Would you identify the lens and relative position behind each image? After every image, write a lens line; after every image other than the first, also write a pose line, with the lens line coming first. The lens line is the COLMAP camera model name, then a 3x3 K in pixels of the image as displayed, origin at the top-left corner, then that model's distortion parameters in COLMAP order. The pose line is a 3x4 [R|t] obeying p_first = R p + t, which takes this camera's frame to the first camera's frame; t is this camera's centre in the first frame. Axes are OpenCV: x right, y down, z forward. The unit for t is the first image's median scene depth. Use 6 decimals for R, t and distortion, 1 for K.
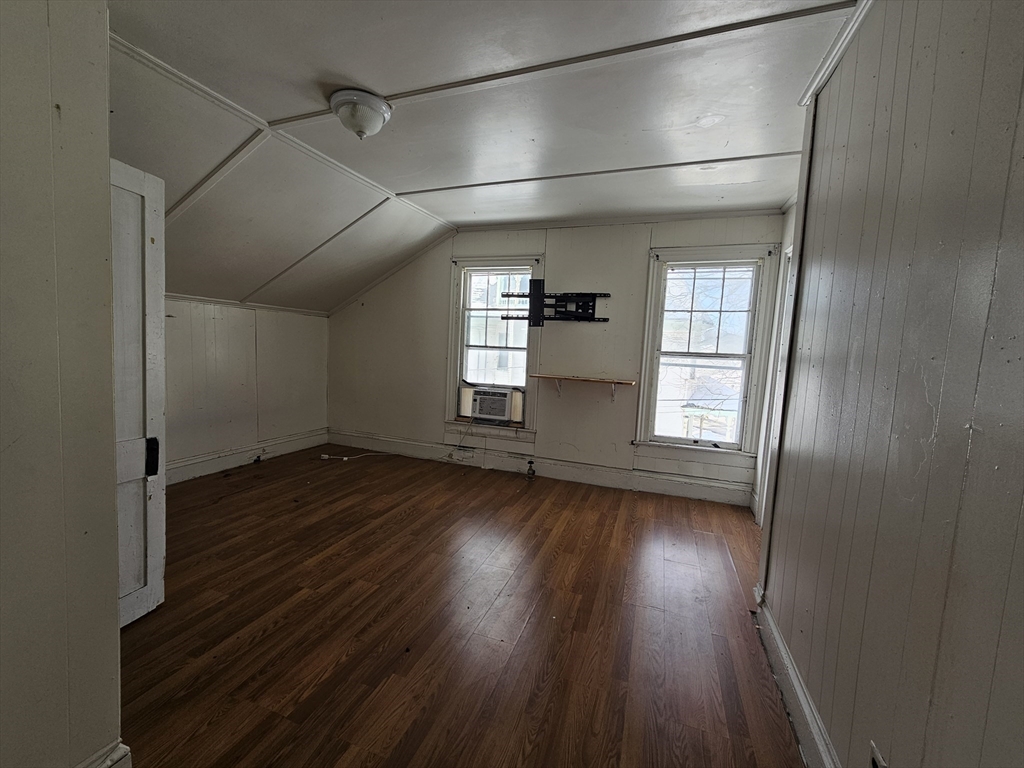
lens RADIAL K [[416.7, 0, 510.1], [0, 416.7, 381.9], [0, 0, 1]] dist [-0.000710, -0.000035]
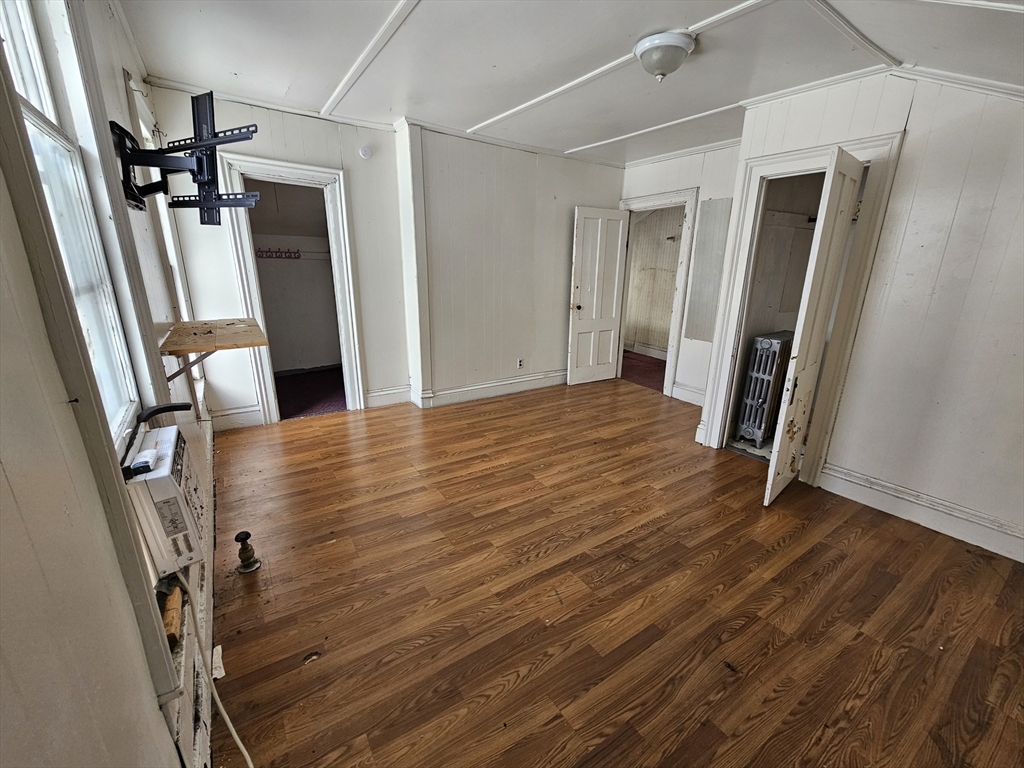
lens RADIAL K [[416.7, 0, 509.8], [0, 416.7, 387.6], [0, 0, 1]] dist [-0.000710, -0.000035]
pose [[-0.801605, -0.231484, 0.551221, -0.580475], [-0.012161, 0.928122, 0.372078, -0.190646], [-0.597730, 0.291556, -0.746803, 1.620397]]
